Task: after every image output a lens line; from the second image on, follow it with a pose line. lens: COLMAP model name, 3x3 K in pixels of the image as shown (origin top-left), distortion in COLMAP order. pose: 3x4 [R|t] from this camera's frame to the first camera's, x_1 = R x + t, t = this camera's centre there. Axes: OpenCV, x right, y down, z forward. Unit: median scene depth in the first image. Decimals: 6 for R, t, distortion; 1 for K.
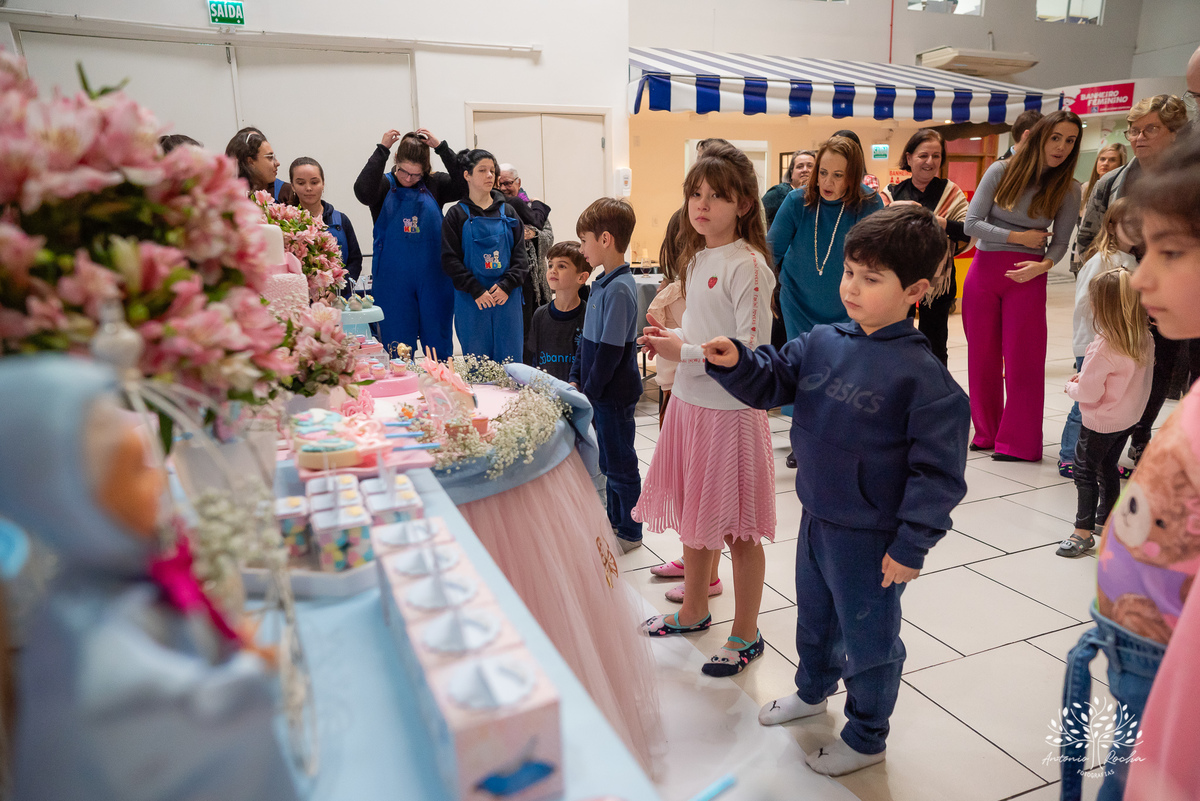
lens RADIAL K [[811.3, 0, 603.4], [0, 811.3, 383.3], [0, 0, 1]] dist [-0.045219, 0.088878]
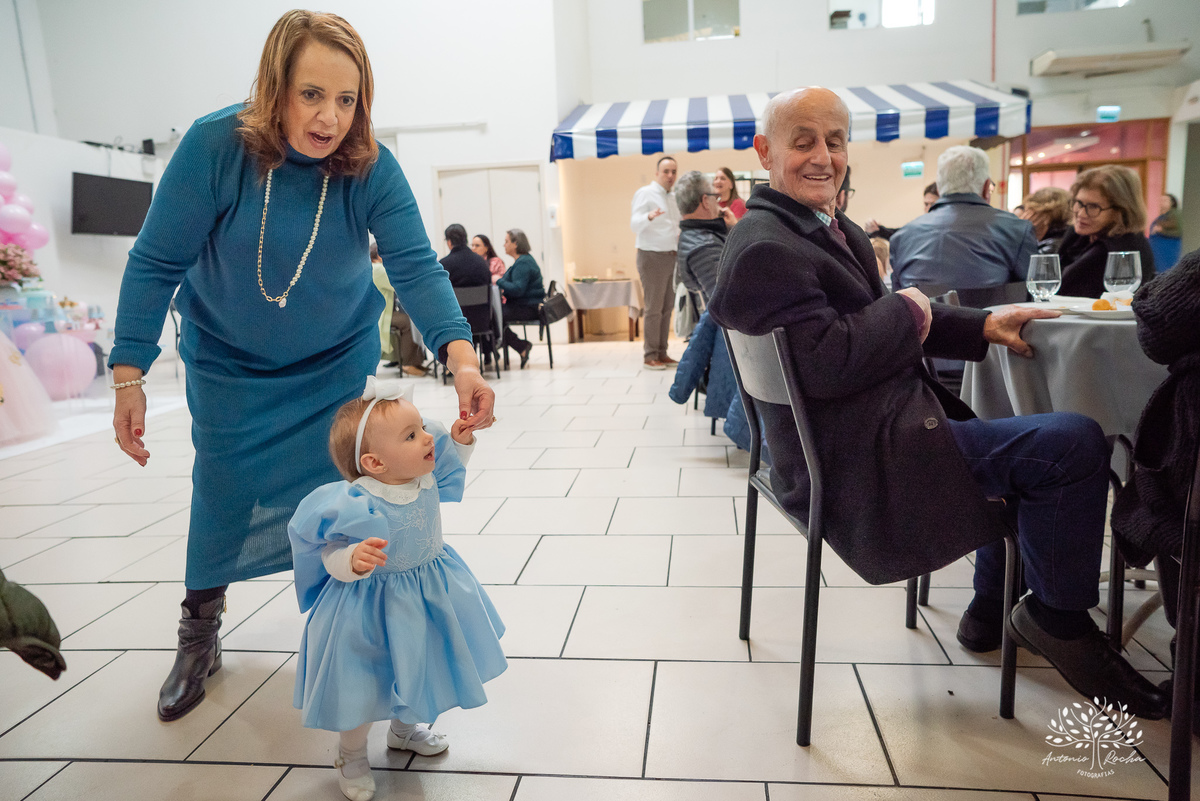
lens RADIAL K [[811.3, 0, 603.4], [0, 811.3, 383.3], [0, 0, 1]] dist [-0.045219, 0.088878]
pose [[0.865831, 0.054097, -0.497404, 0.739523], [-0.080637, 0.996229, -0.032017, 0.044329], [0.493796, 0.067831, 0.866928, -0.037573]]
